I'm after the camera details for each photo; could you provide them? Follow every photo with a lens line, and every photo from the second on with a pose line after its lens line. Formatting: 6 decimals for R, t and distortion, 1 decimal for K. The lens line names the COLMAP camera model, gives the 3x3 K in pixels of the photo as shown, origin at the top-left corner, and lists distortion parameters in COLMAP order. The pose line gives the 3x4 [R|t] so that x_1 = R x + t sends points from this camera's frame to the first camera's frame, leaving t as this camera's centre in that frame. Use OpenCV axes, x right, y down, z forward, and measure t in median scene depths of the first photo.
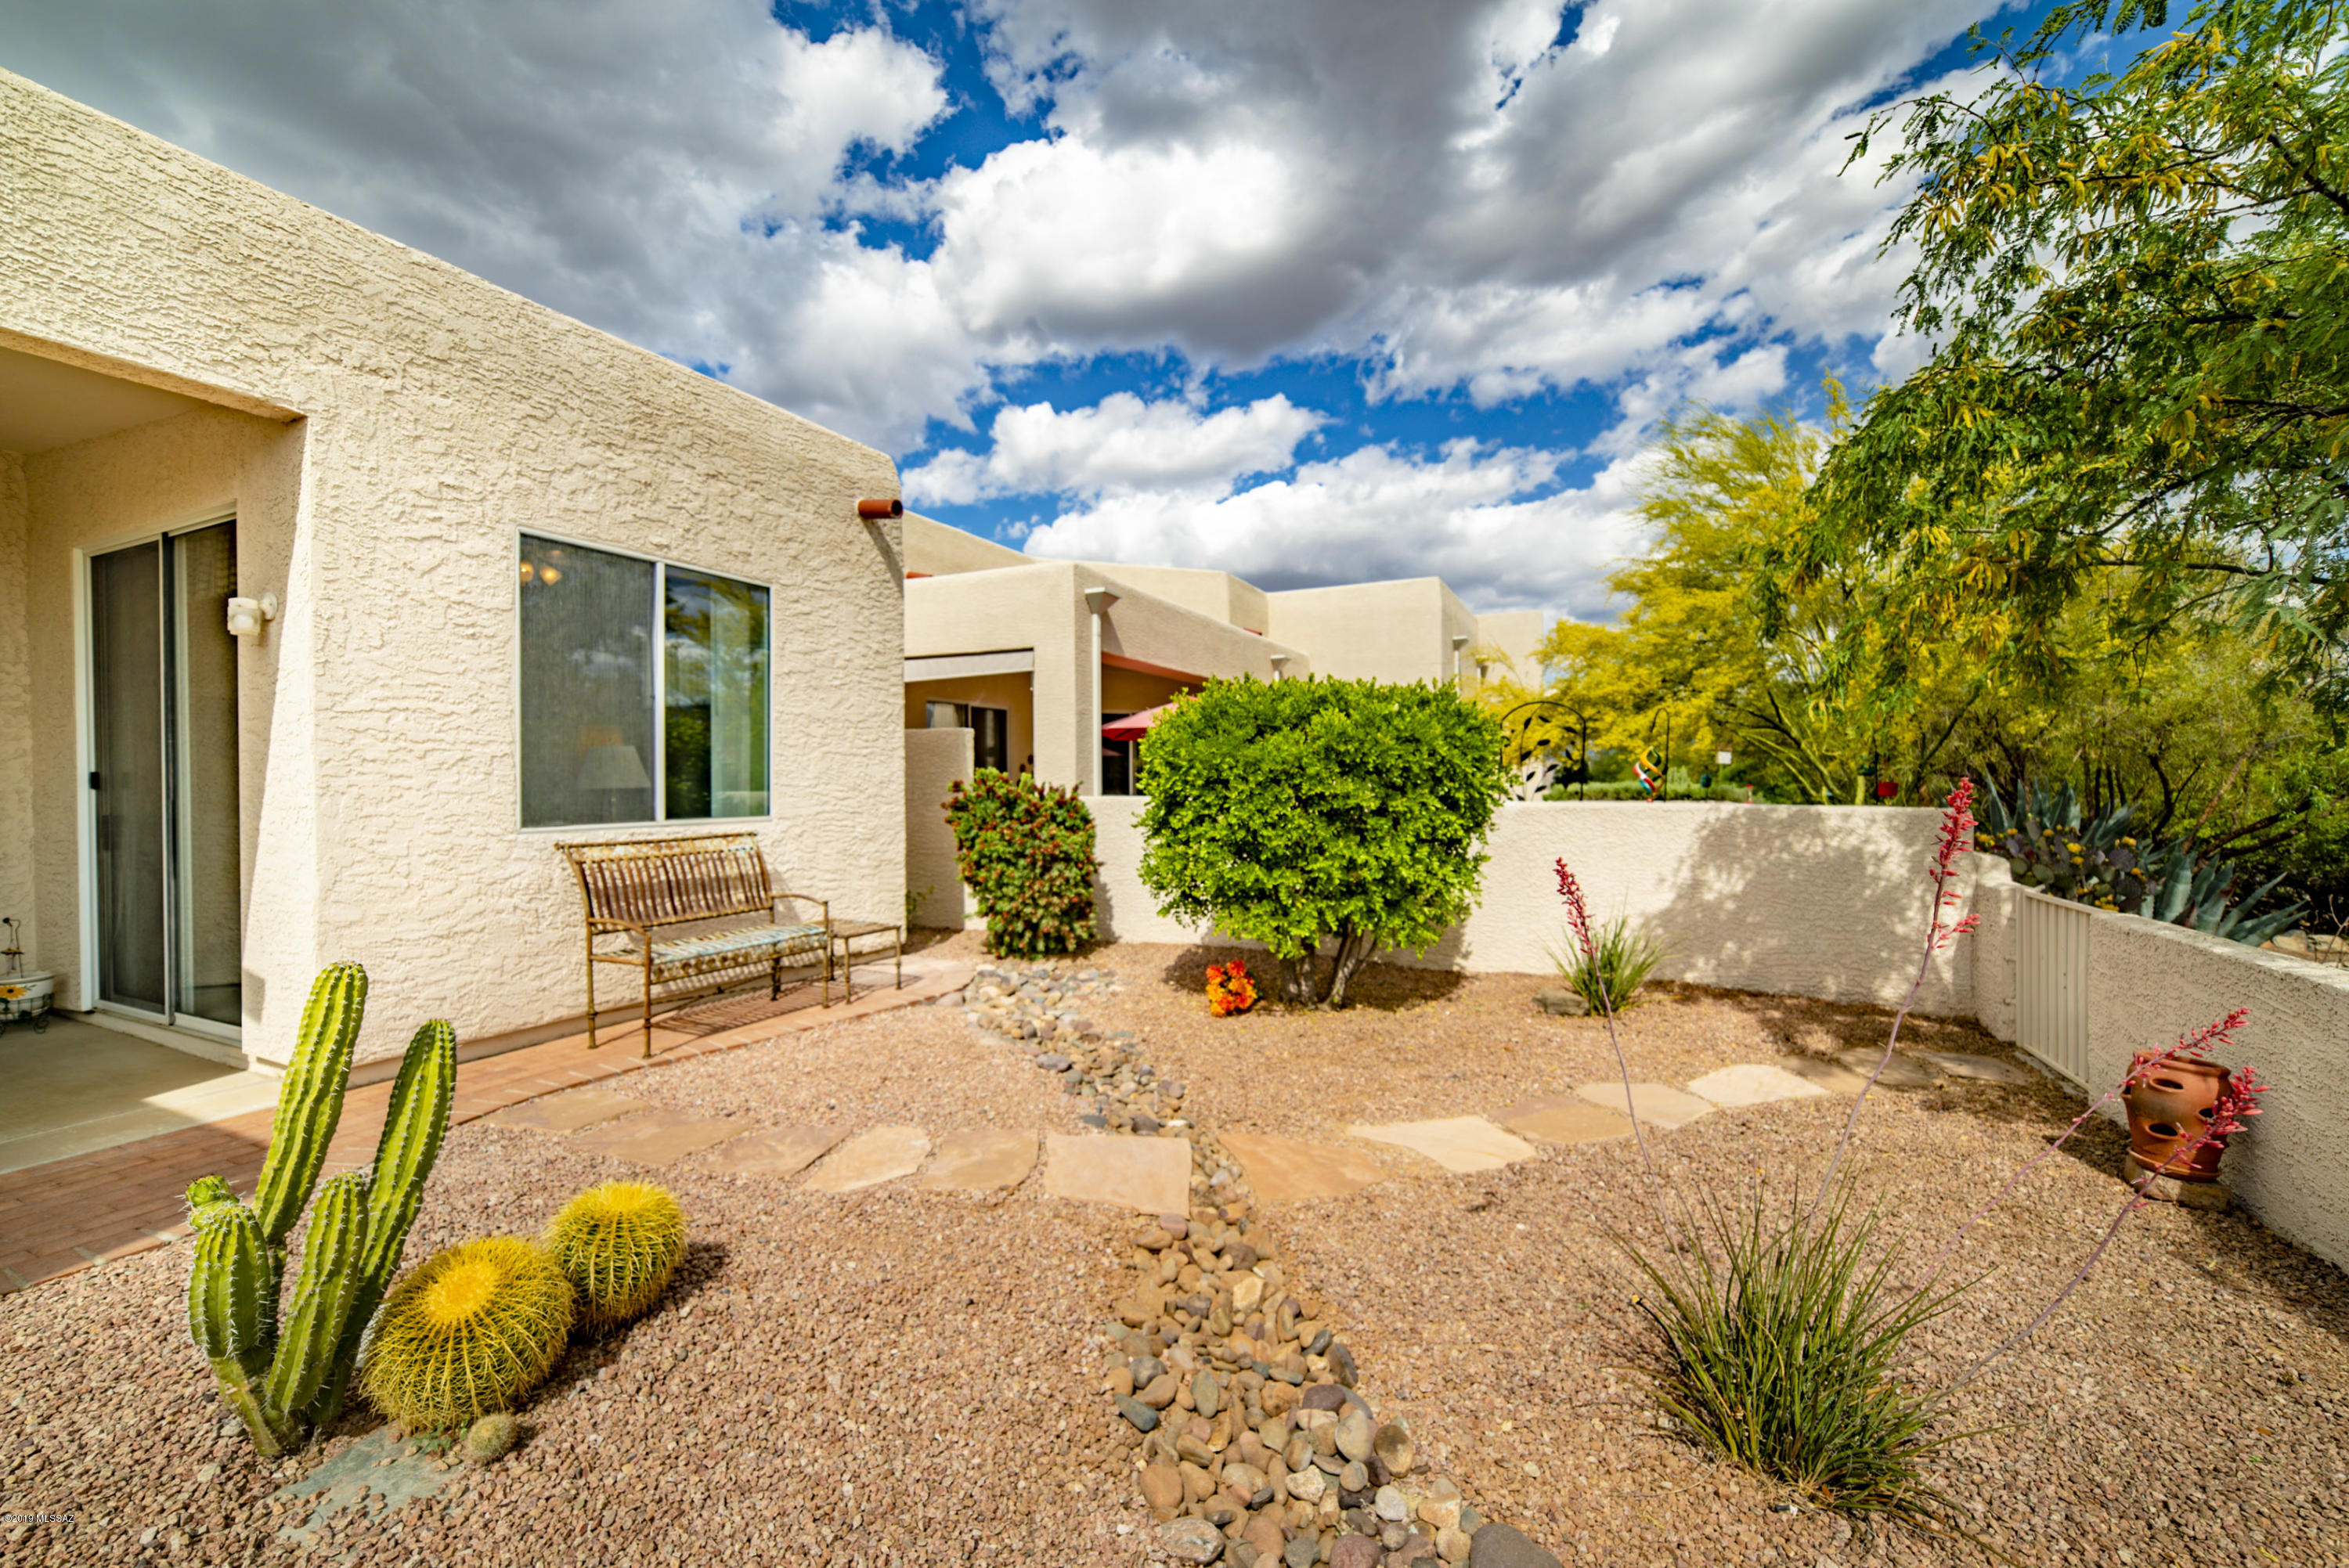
lens RADIAL K [[924.7, 0, 1190.9], [0, 924.7, 785.9], [0, 0, 1]] dist [-0.010777, 0.005618]
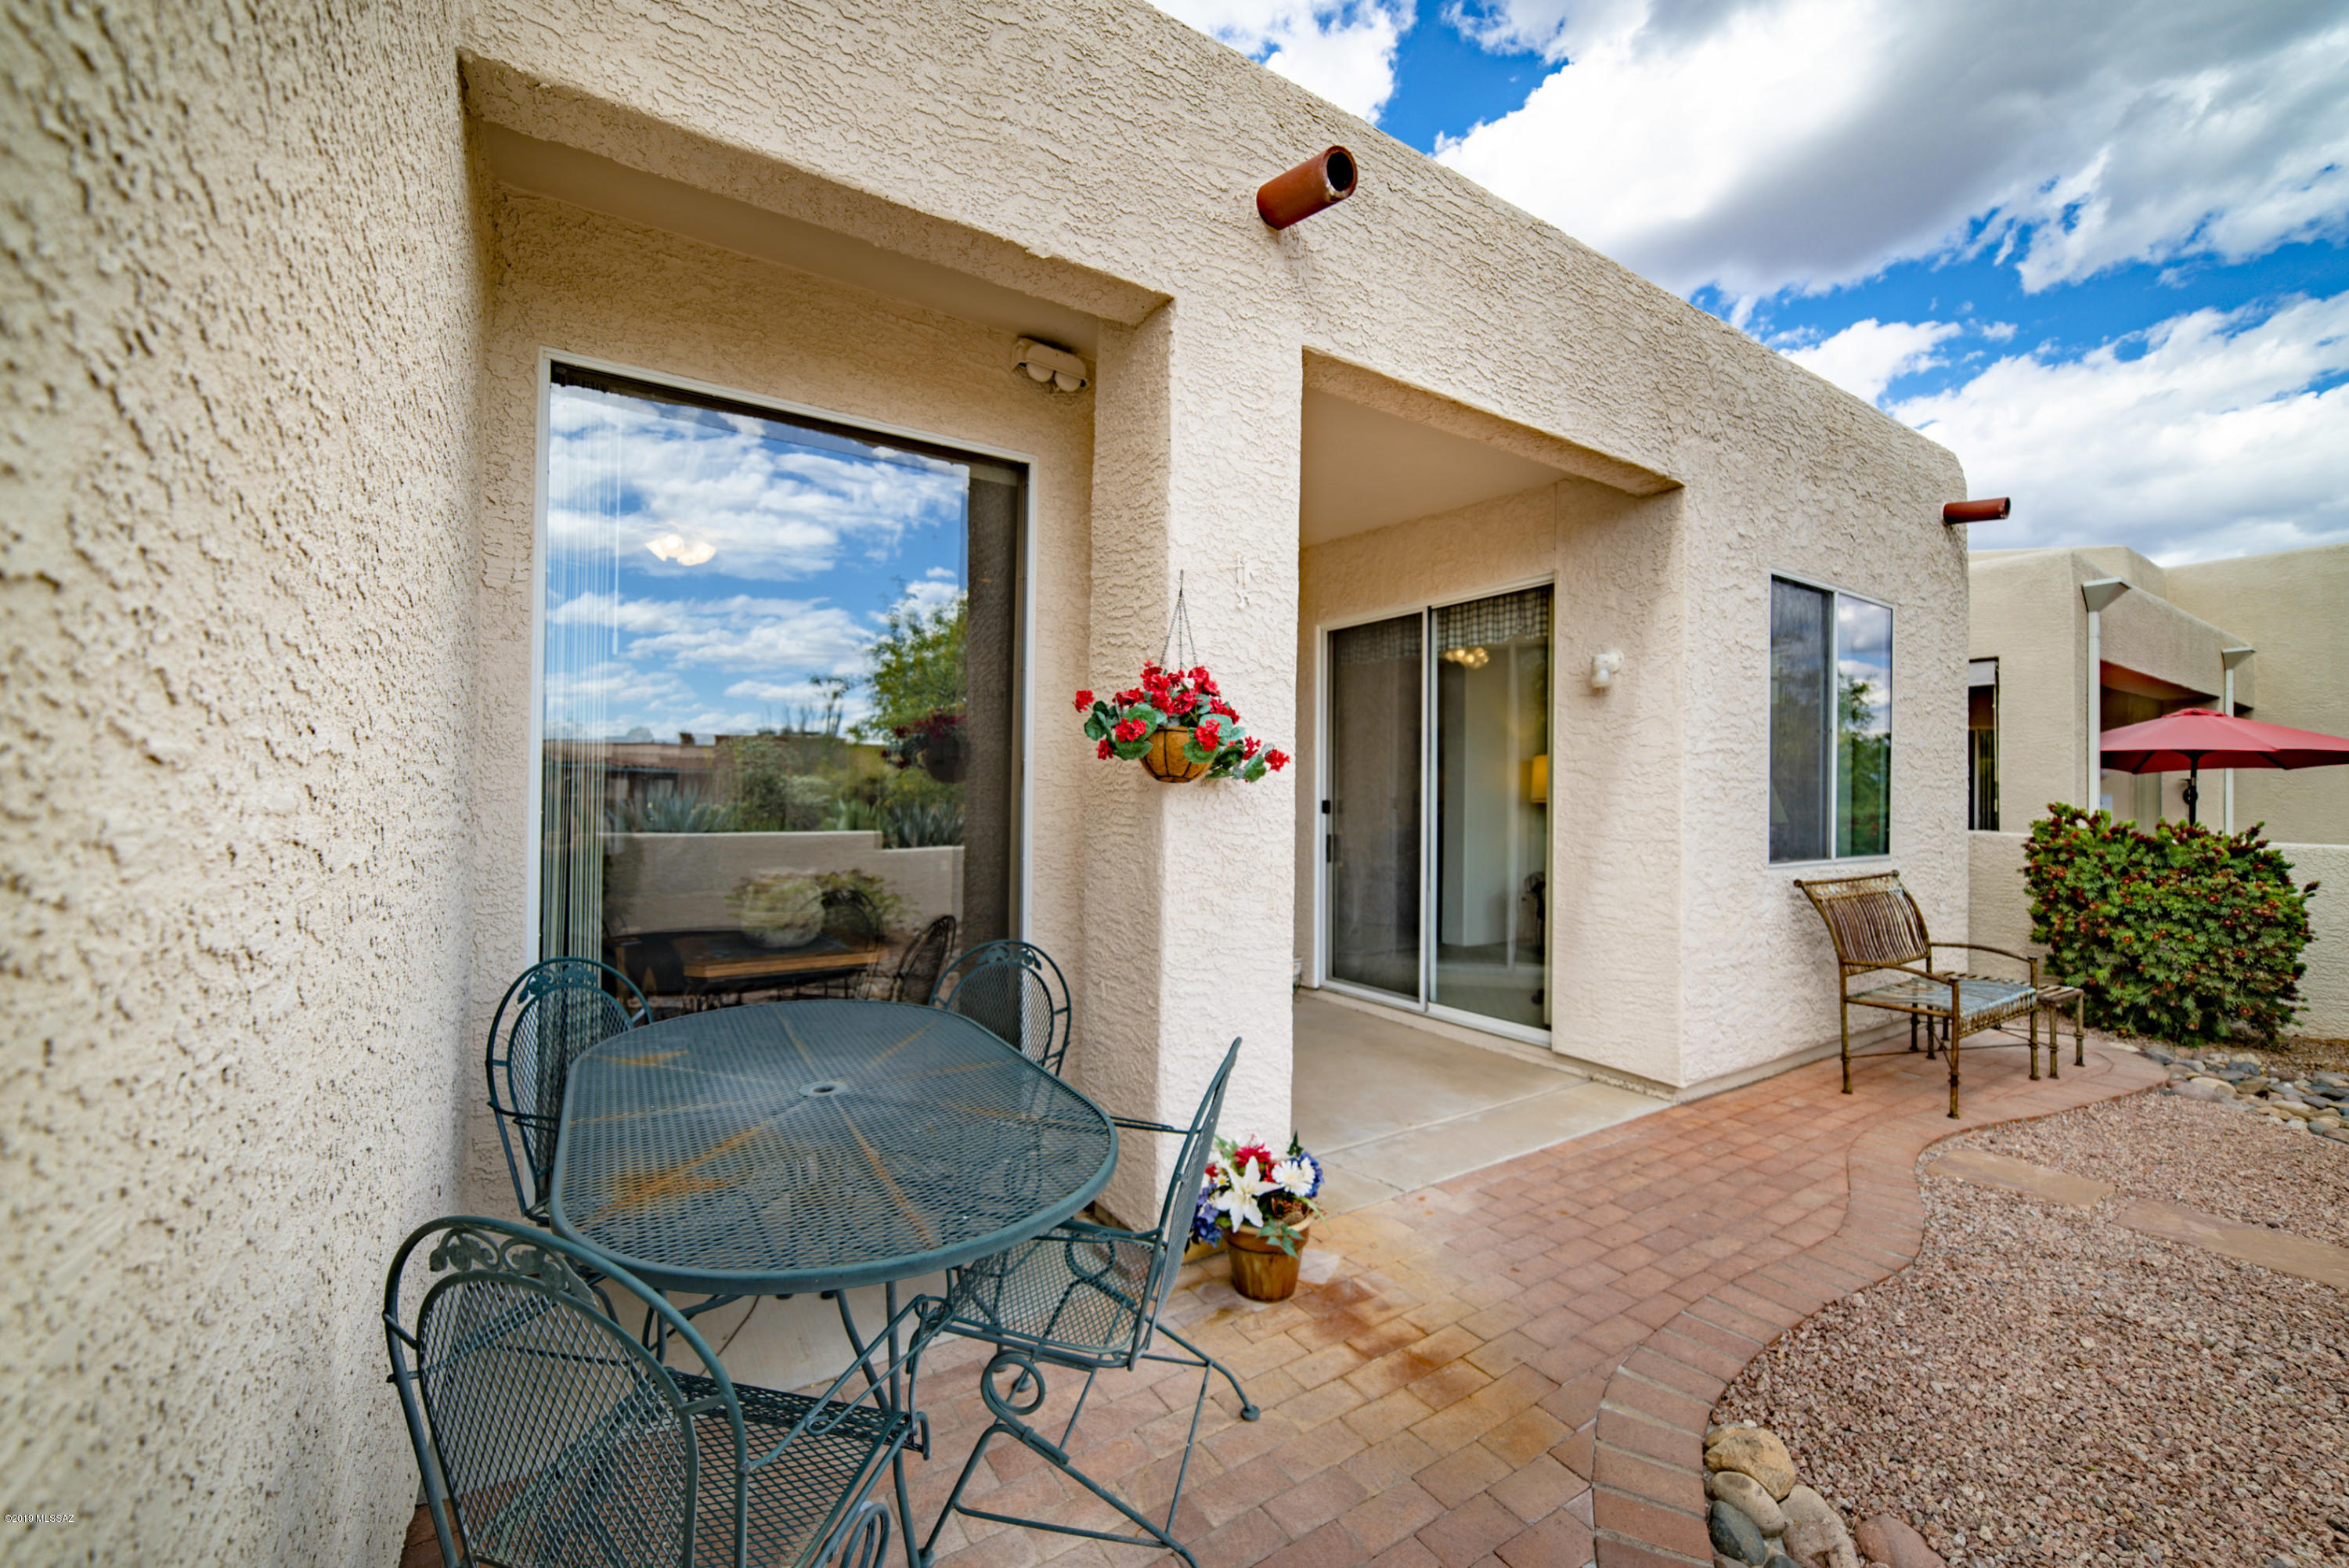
lens RADIAL K [[924.7, 0, 1182.1], [0, 924.7, 781.9], [0, 0, 1]] dist [-0.010777, 0.005618]
pose [[0.850364, 0.004367, -0.526176, -0.732994], [-0.012833, 0.999840, -0.012441, -0.022682], [0.526038, 0.017332, 0.850284, -0.194750]]
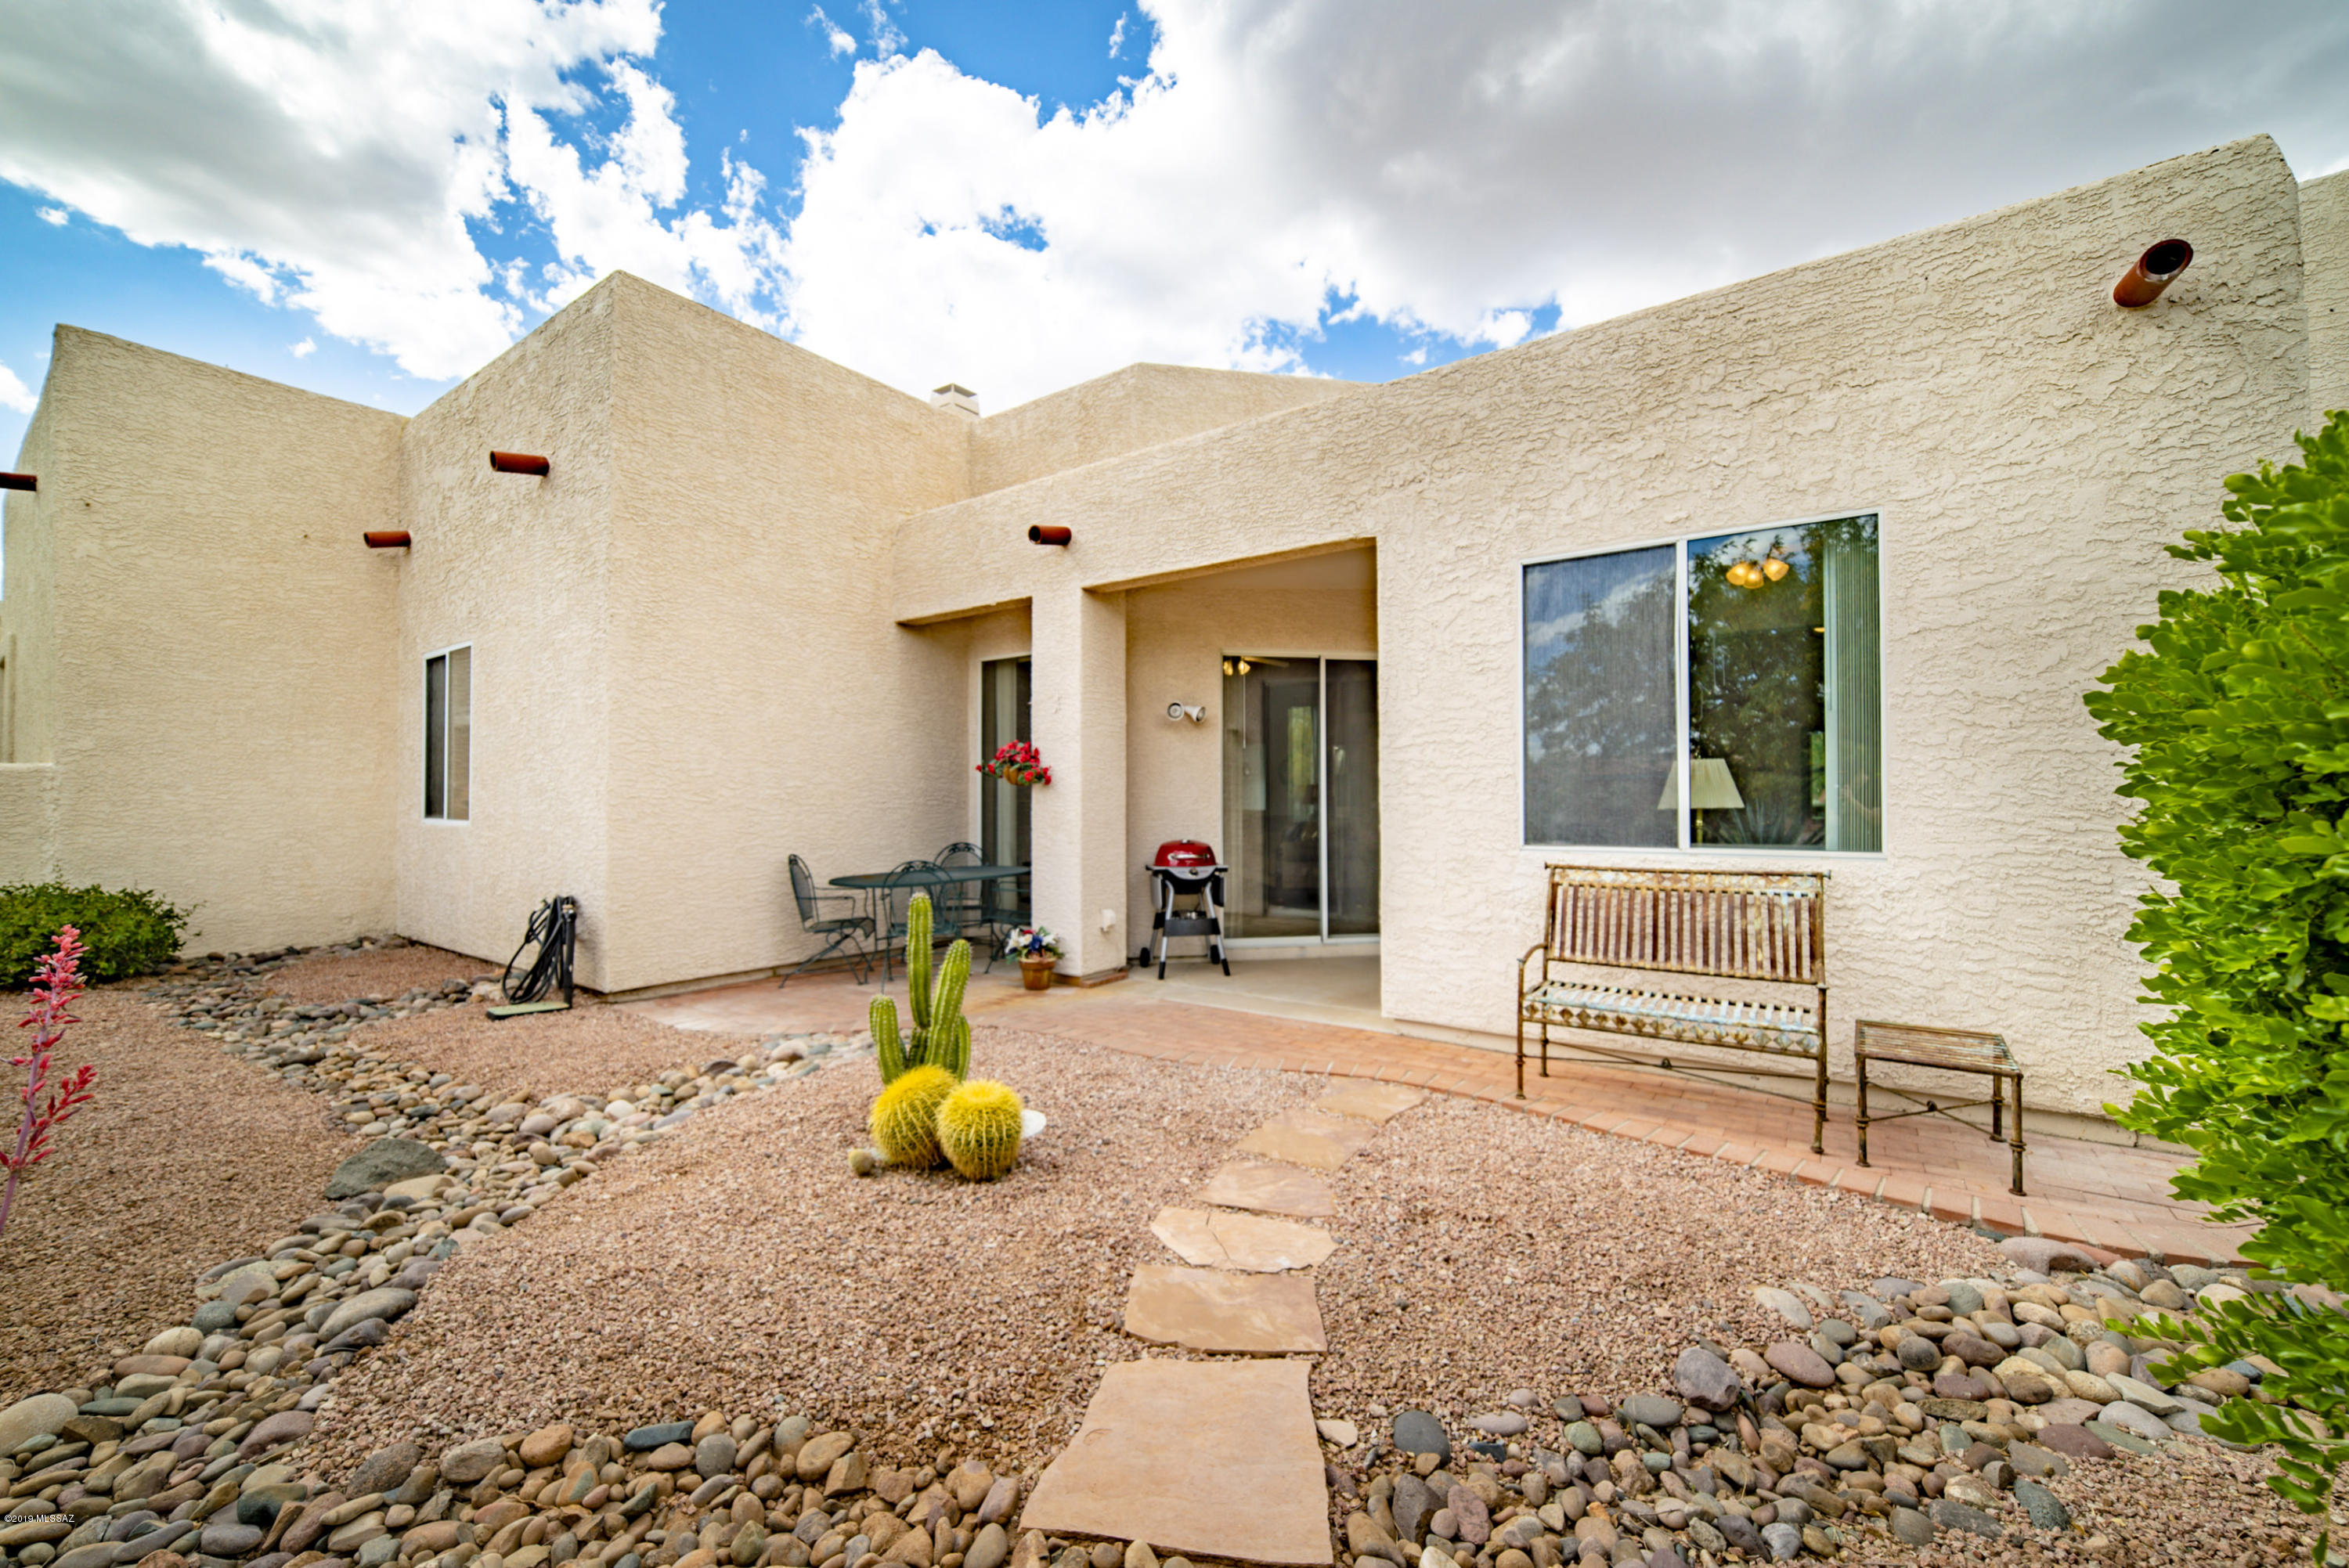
lens RADIAL K [[924.7, 0, 1179.8], [0, 924.7, 784.4], [0, 0, 1]] dist [-0.010777, 0.005618]
pose [[-0.184080, -0.013850, -0.982814, 0.376952], [-0.003834, 0.999903, -0.013373, -0.007705], [0.982904, 0.001306, -0.184116, 0.797082]]
